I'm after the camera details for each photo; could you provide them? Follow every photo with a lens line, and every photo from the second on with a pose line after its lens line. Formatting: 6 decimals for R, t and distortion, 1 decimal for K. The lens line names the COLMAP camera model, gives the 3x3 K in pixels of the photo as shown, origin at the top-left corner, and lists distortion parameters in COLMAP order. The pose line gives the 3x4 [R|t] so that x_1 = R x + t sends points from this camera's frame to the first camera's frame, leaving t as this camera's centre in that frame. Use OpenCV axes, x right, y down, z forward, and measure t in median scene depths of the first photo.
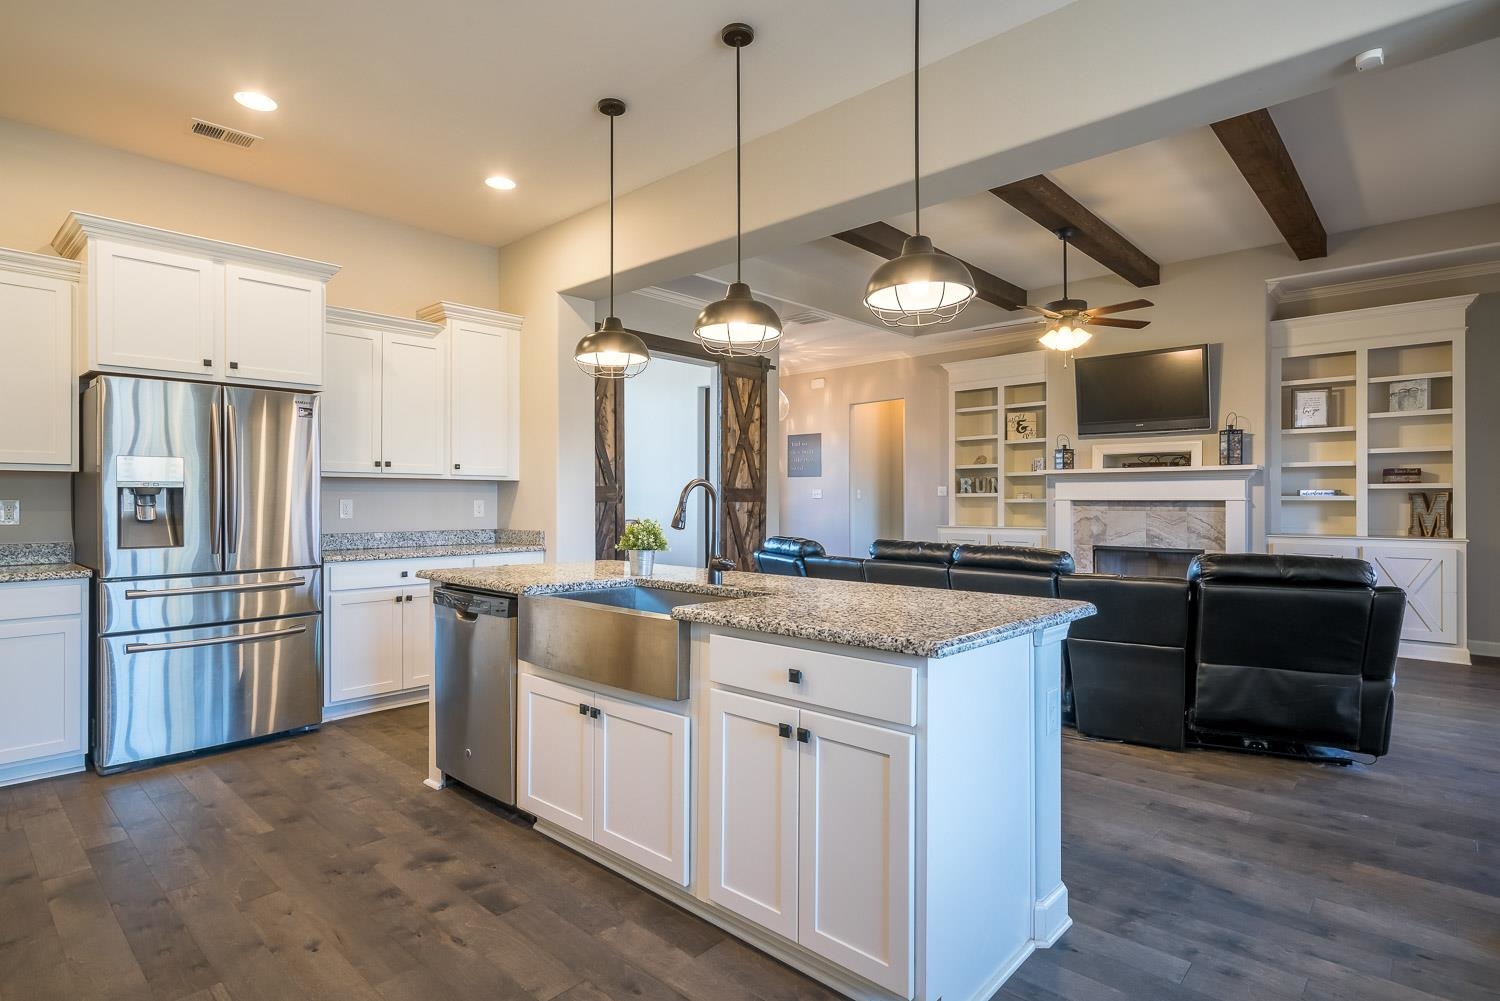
lens RADIAL K [[772.3, 0, 774.9], [0, 772.3, 493.5], [0, 0, 1]] dist [0.003232, 0.002083]
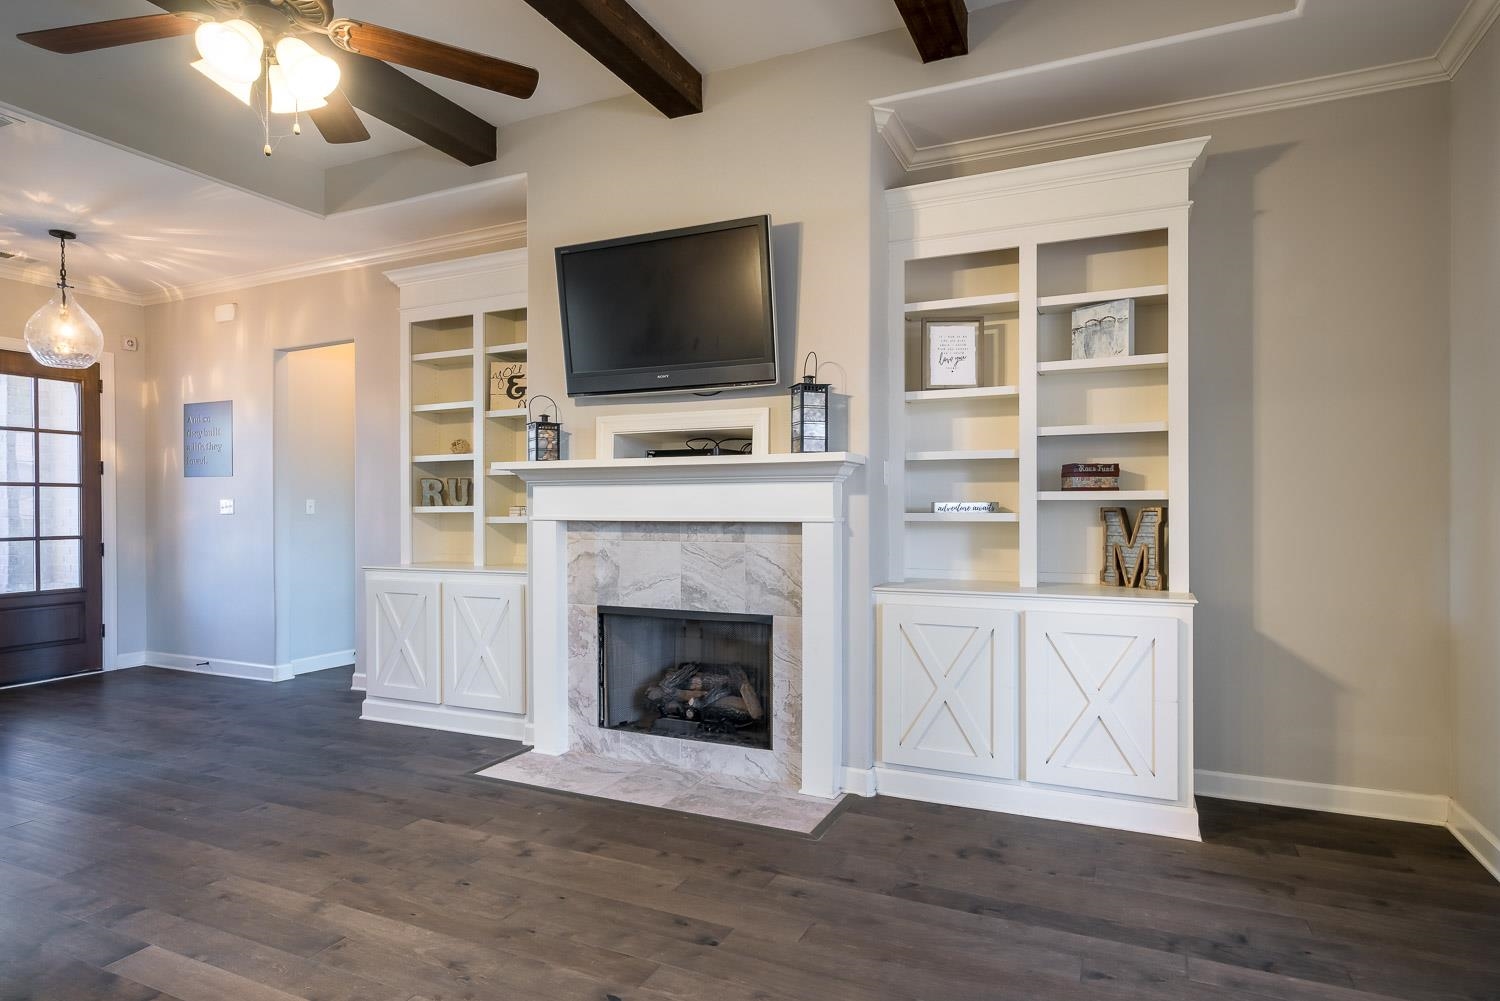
lens RADIAL K [[789.2, 0, 750.0], [0, 789.2, 500.5], [0, 0, 1]] dist [0.001501, 0.000162]
pose [[0.965164, 0.002540, 0.261634, 0.413316], [-0.001648, 0.999992, -0.003631, -0.003441], [-0.261641, 0.003073, 0.965160, 0.502369]]
